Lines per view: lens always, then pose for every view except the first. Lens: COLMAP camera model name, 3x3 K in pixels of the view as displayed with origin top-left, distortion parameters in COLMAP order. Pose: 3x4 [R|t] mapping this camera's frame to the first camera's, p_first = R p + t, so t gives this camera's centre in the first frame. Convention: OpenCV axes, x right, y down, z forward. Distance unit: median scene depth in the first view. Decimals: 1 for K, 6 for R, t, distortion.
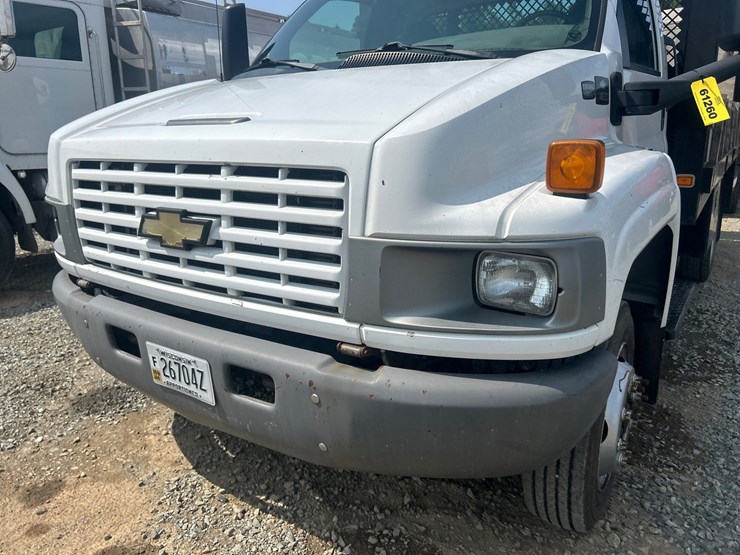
lens RADIAL K [[569.3, 0, 370.0], [0, 569.3, 277.5], [0, 0, 1]] dist [0.061460, -0.066232]
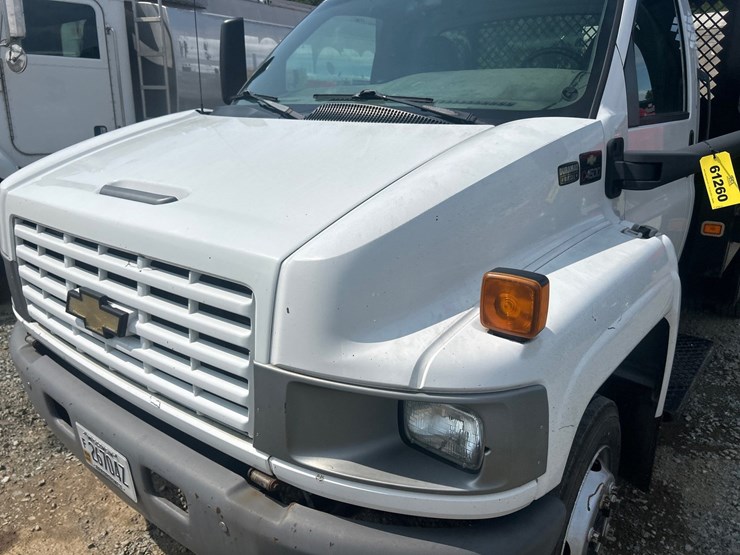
lens RADIAL K [[570.7, 0, 376.1], [0, 570.7, 291.4], [0, 0, 1]] dist [0.059525, -0.068984]
pose [[0.996897, 0.048999, -0.061609, 0.136401], [-0.045631, 0.997447, 0.054937, -0.163355], [0.064143, -0.051955, 0.996587, 0.098050]]
